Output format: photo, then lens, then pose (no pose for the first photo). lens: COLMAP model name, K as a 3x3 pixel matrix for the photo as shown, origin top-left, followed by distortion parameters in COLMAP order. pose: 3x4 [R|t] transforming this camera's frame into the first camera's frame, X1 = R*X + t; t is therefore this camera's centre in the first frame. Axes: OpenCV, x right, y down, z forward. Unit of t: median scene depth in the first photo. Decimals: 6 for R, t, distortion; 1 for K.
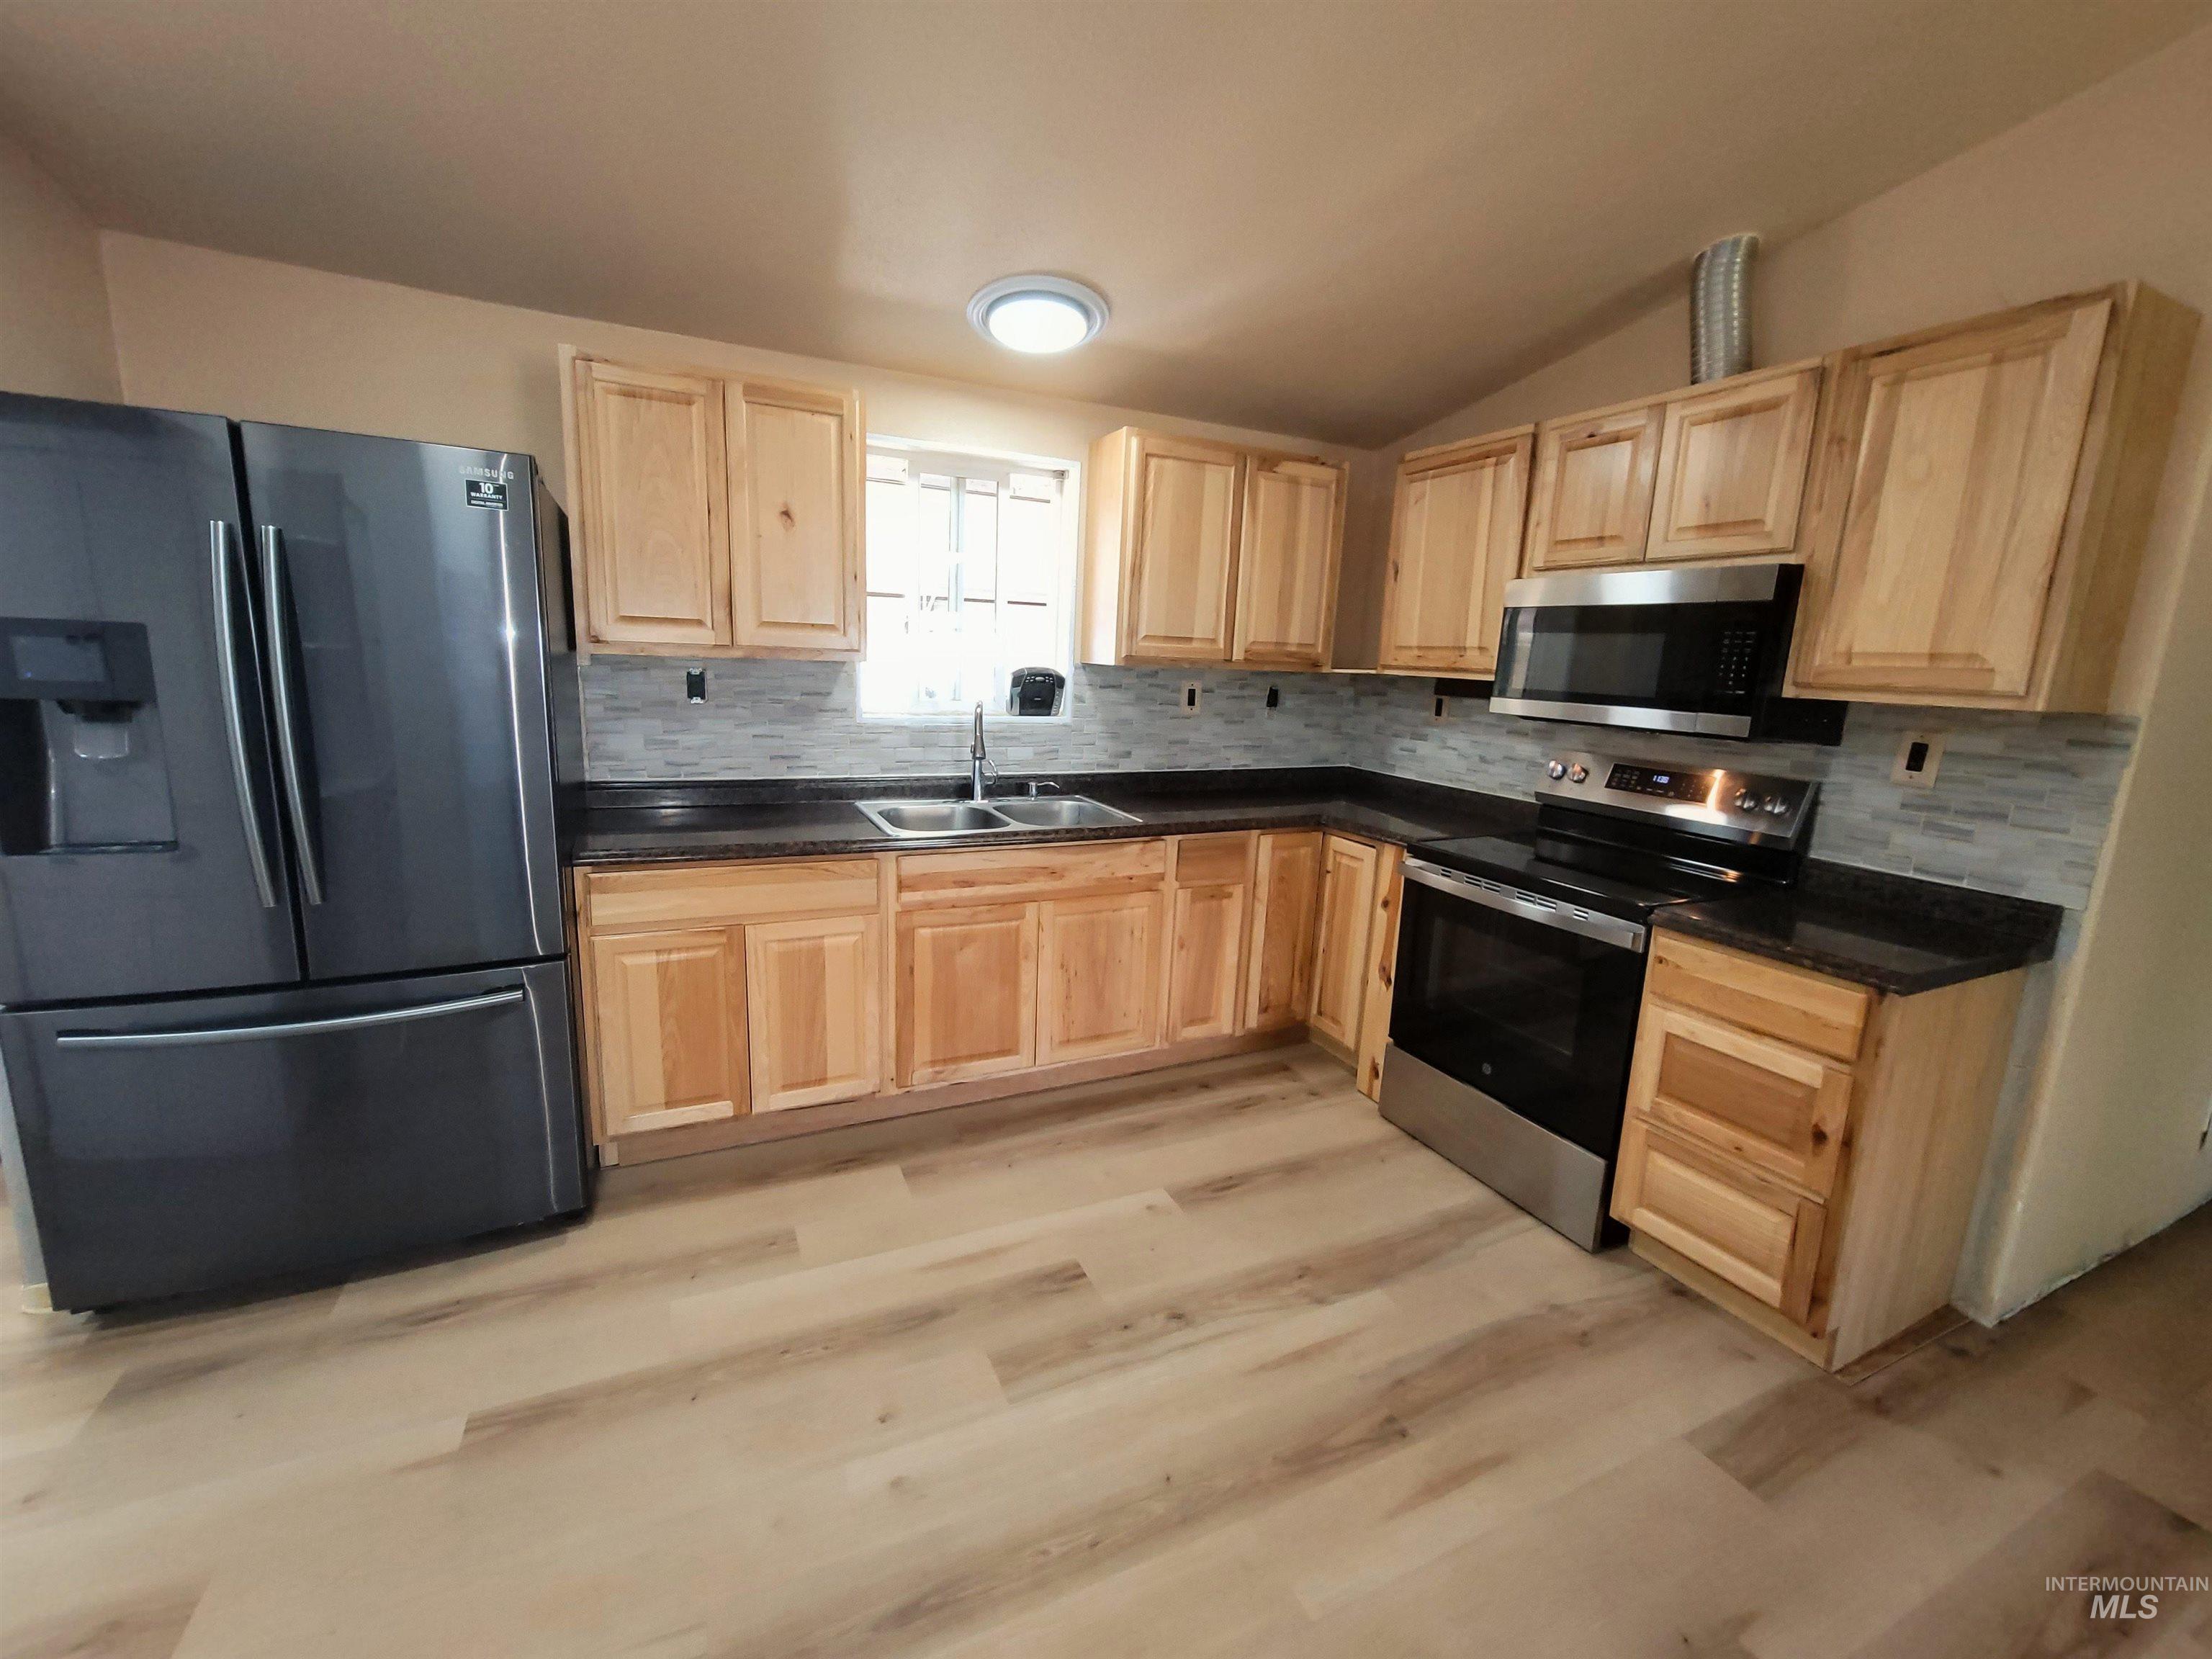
lens RADIAL K [[906.8, 0, 1103.7], [0, 906.8, 825.3], [0, 0, 1]] dist [-0.003106, 0.000181]
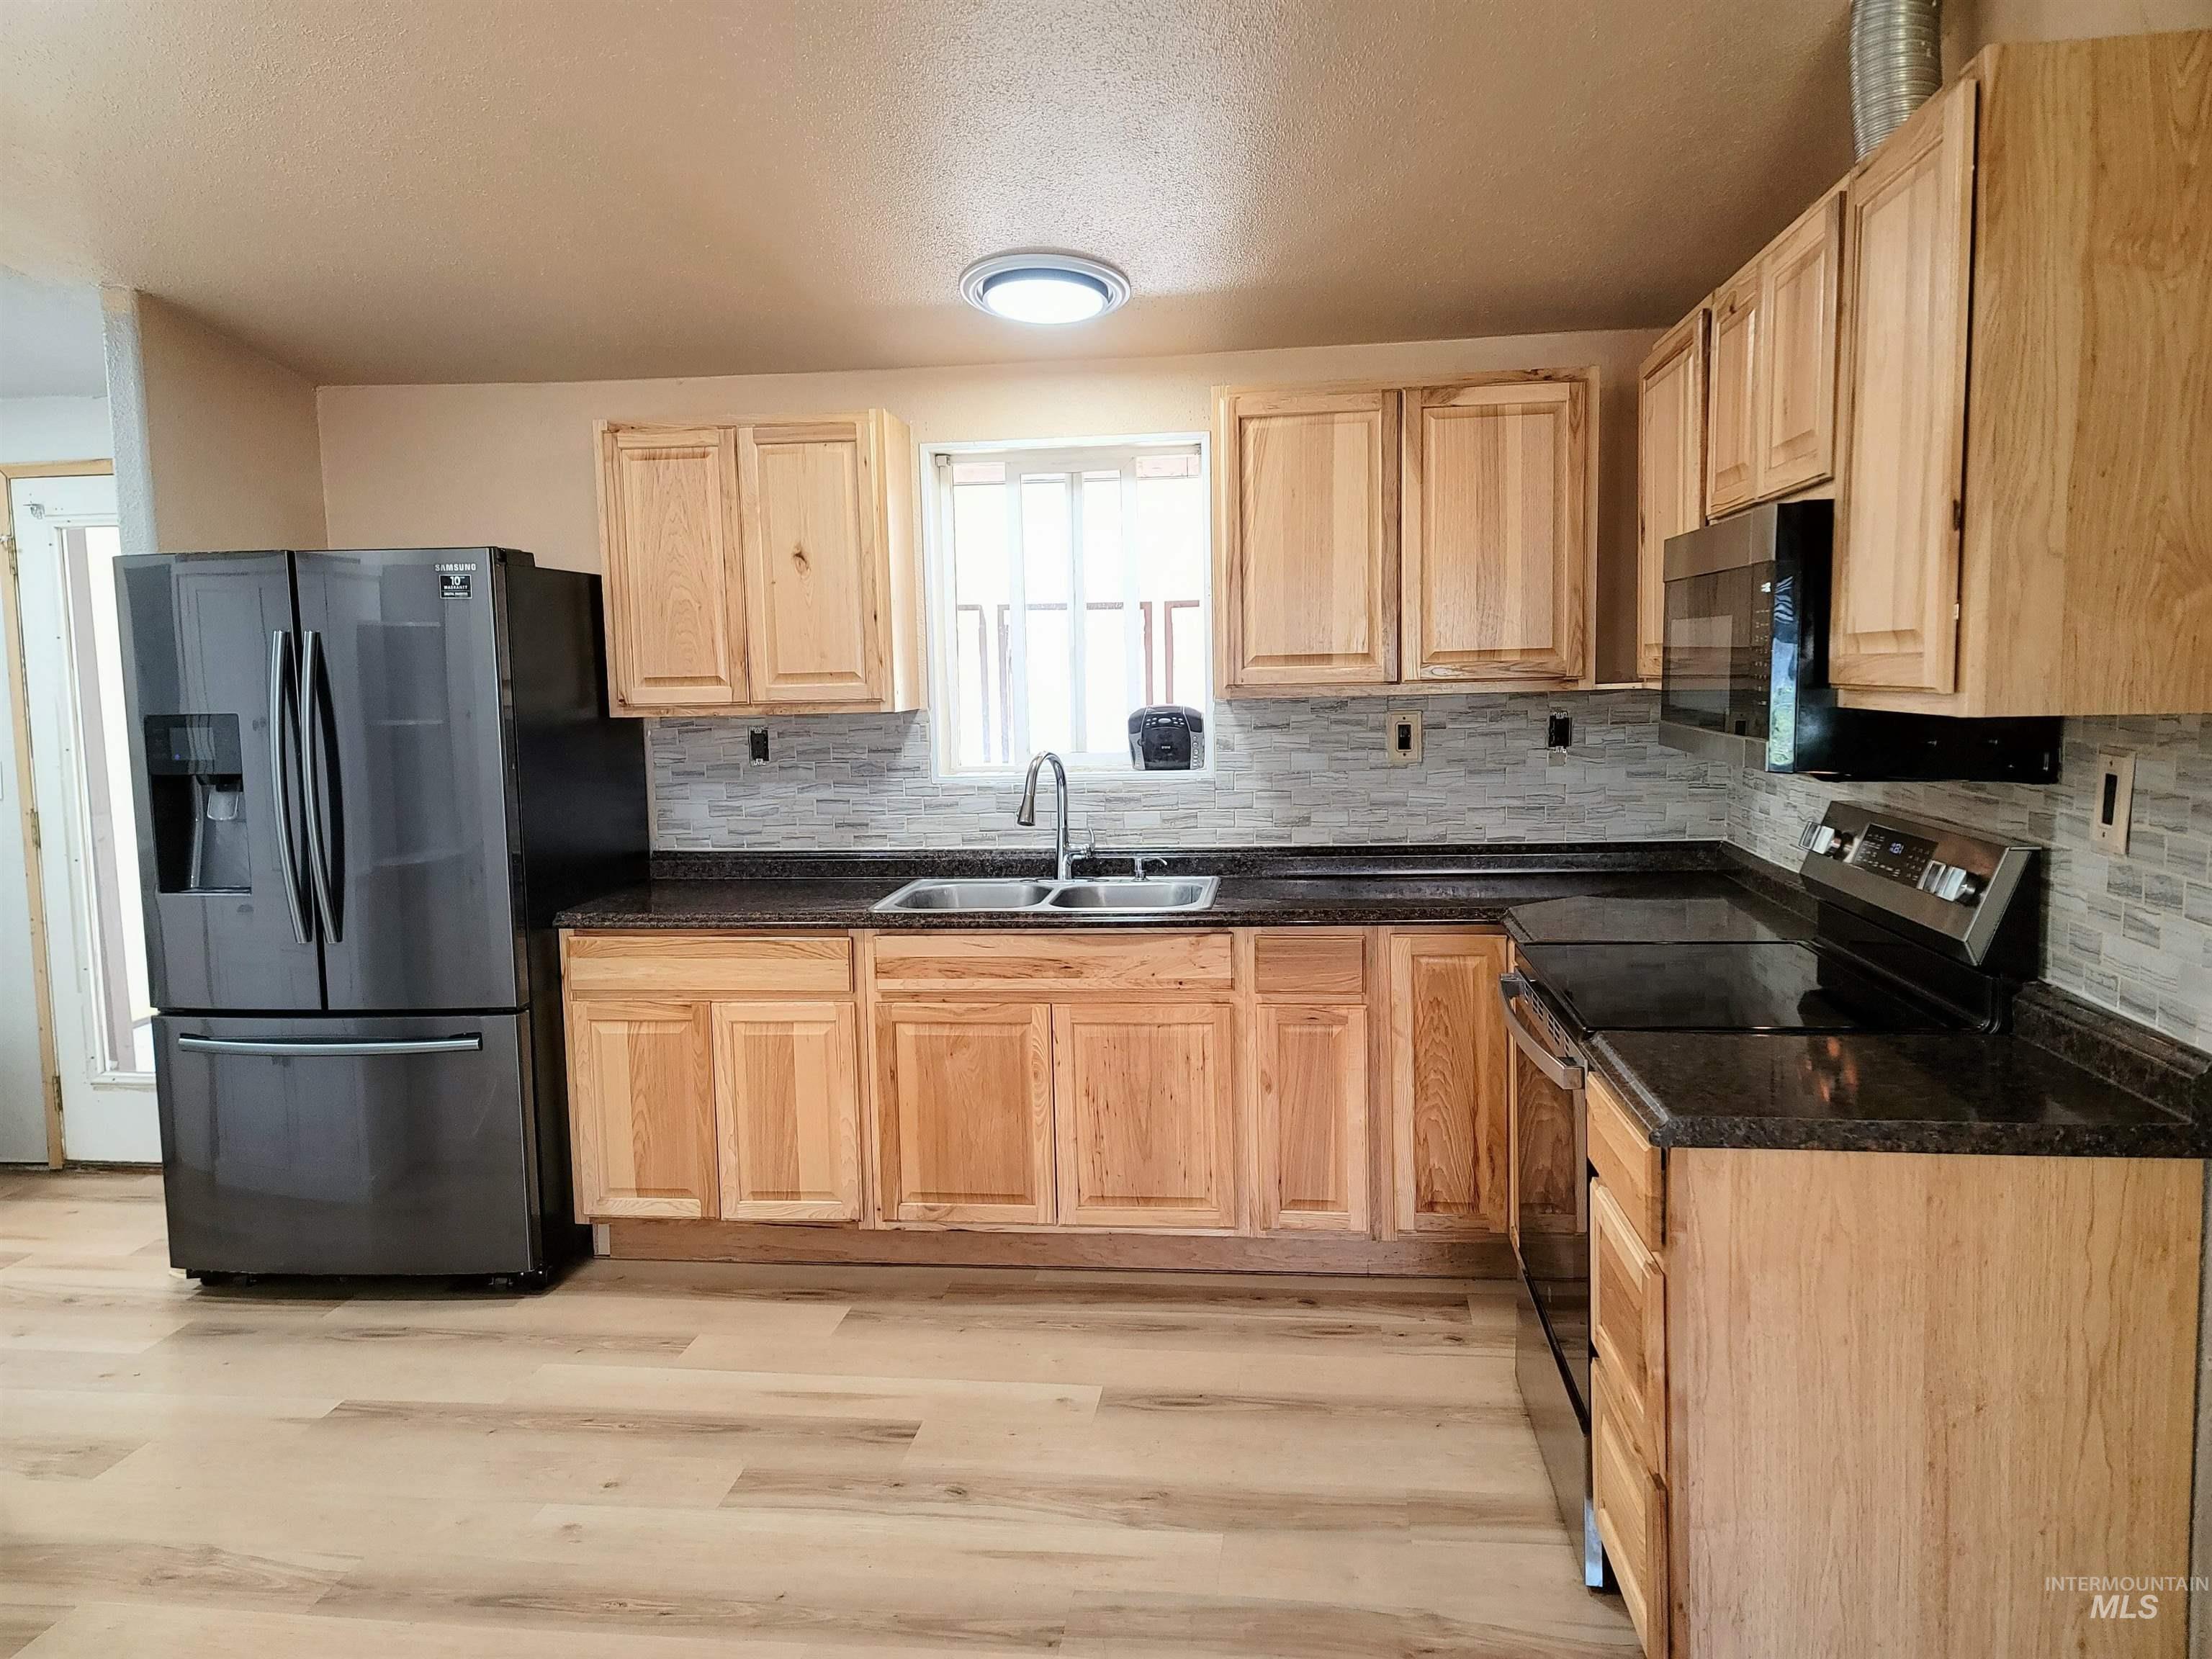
lens RADIAL K [[1619.6, 0, 1101.6], [0, 1619.6, 819.4], [0, 0, 1]] dist [0.077214, -0.049097]
pose [[0.841360, -0.008861, -0.540403, 0.716074], [-0.043853, 0.995450, -0.084598, 0.041125], [0.538693, 0.094876, 0.837143, -0.163825]]
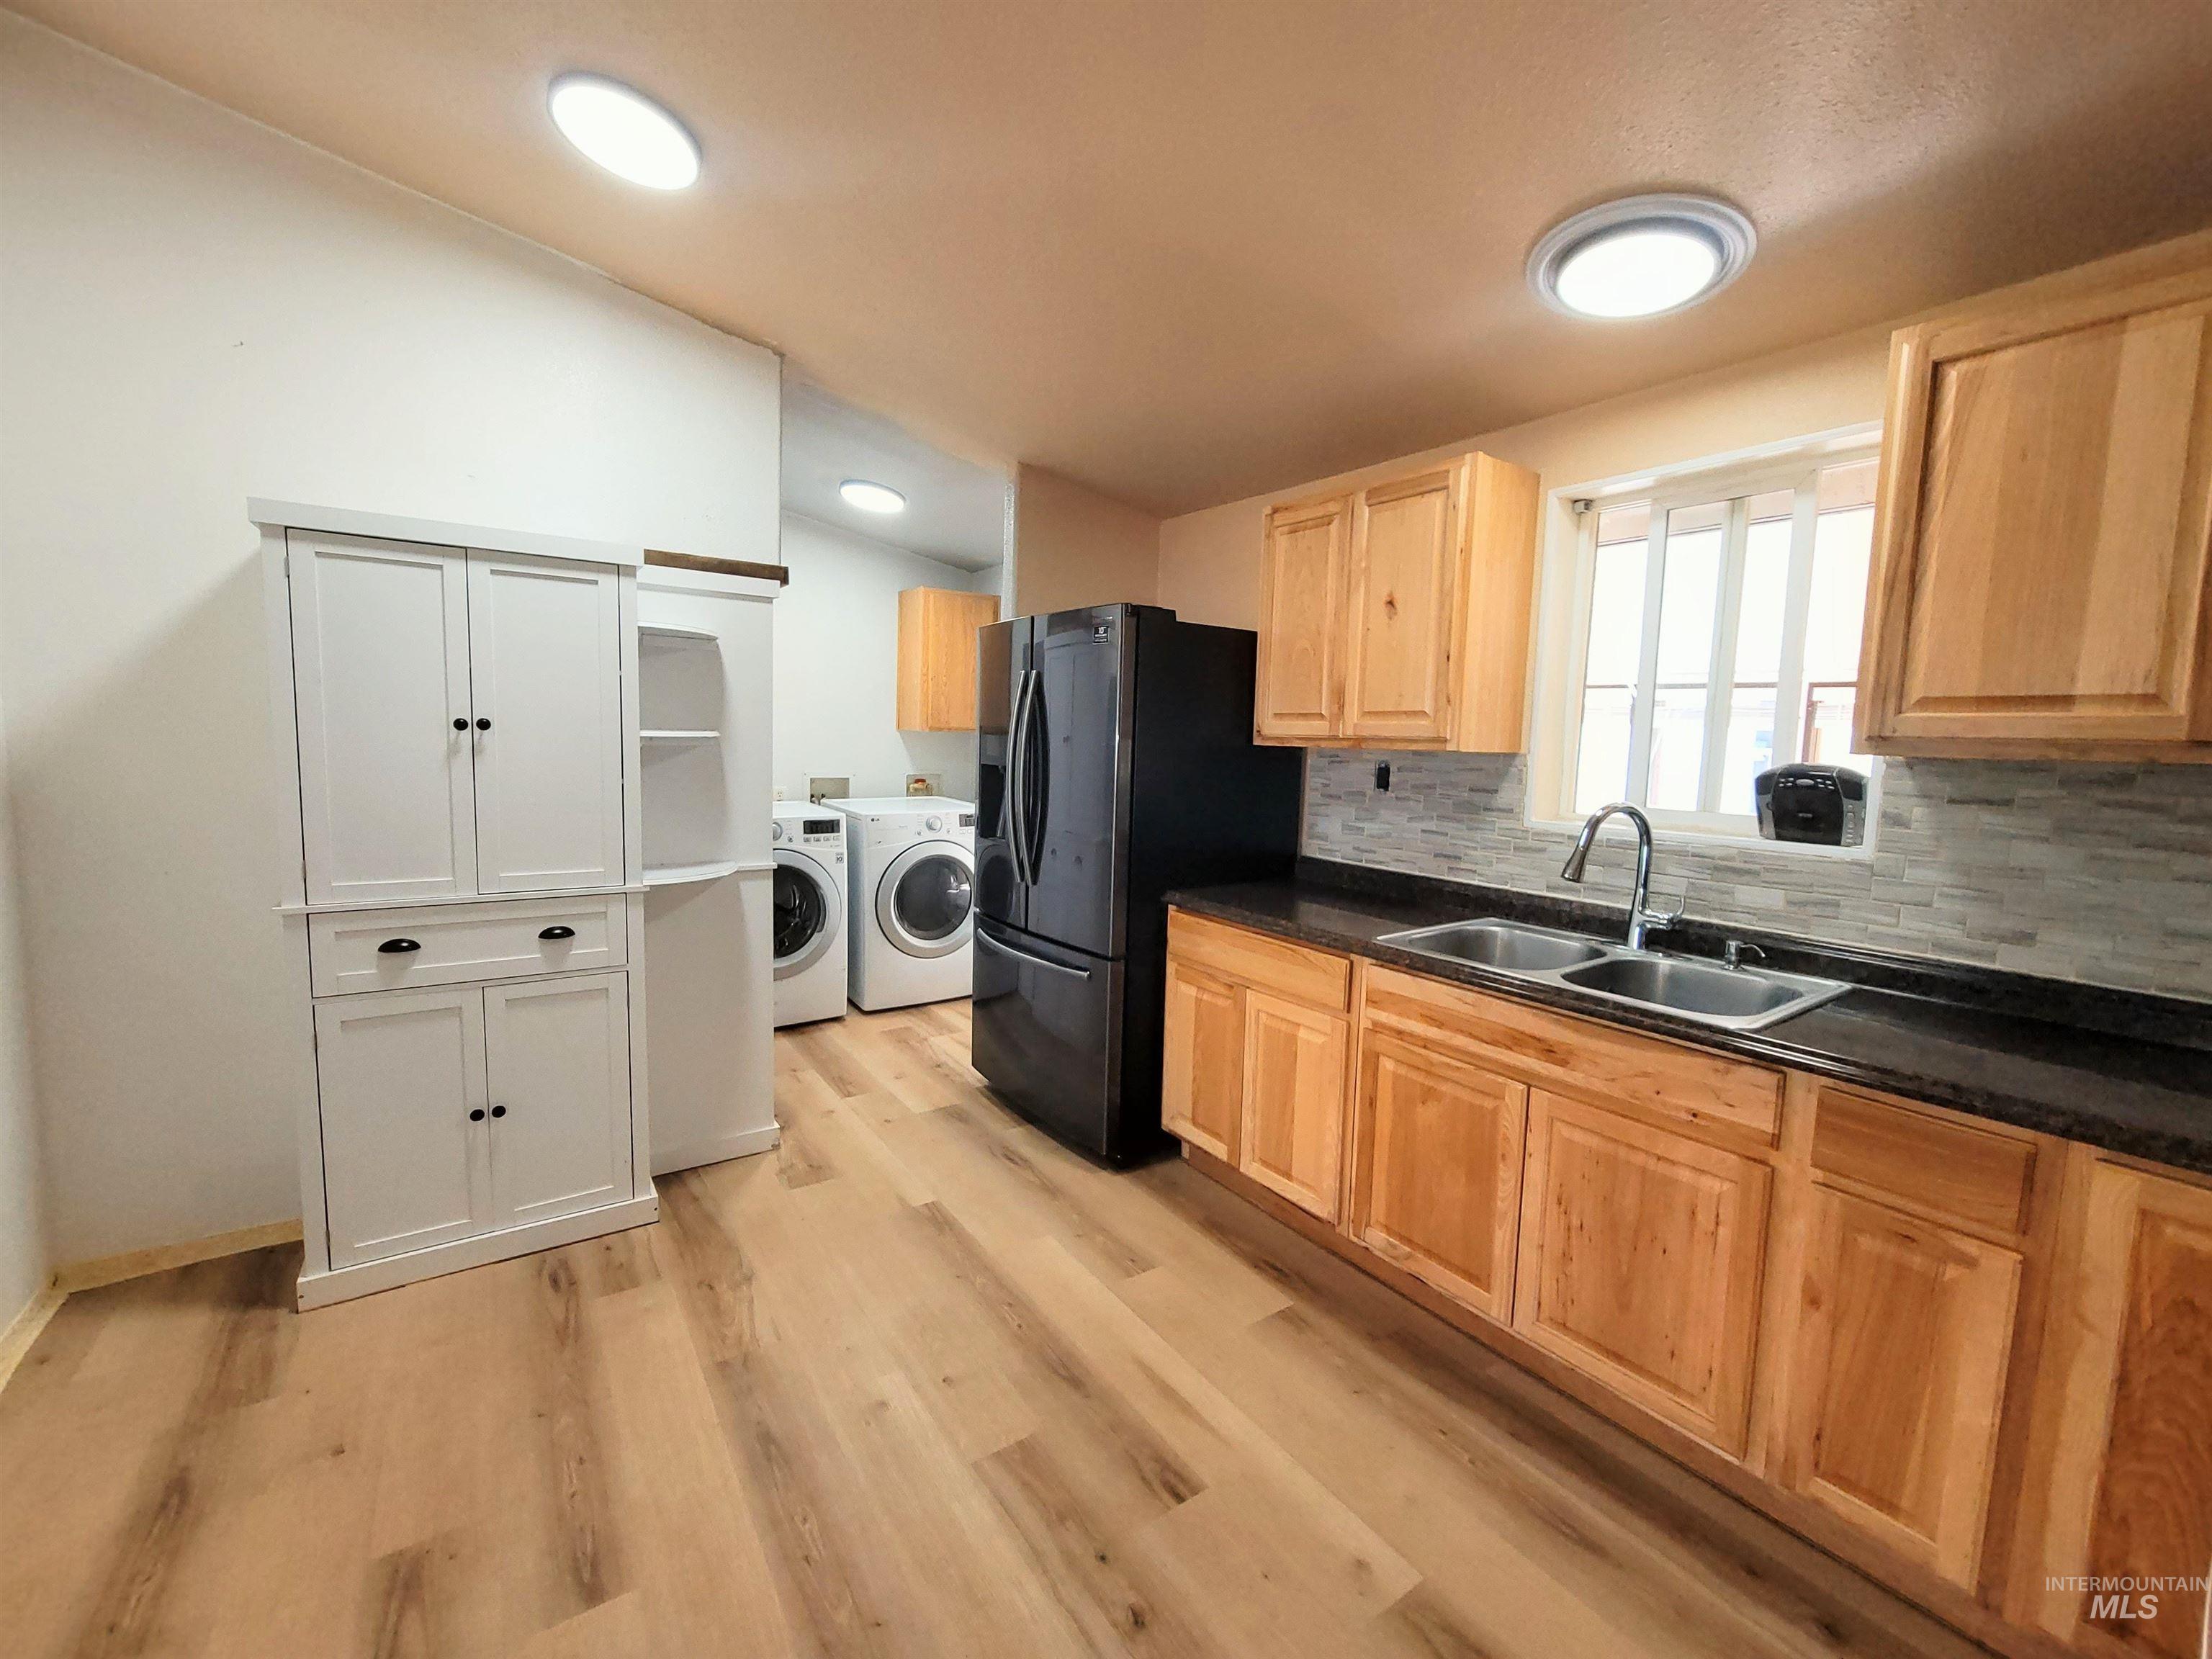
lens RADIAL K [[906.8, 0, 1103.7], [0, 906.8, 825.3], [0, 0, 1]] dist [-0.003106, 0.000181]
pose [[0.169090, 0.058599, -0.983857, 0.533593], [-0.205953, 0.978295, 0.022872, -0.058408], [0.963842, 0.198760, 0.177488, 0.519712]]
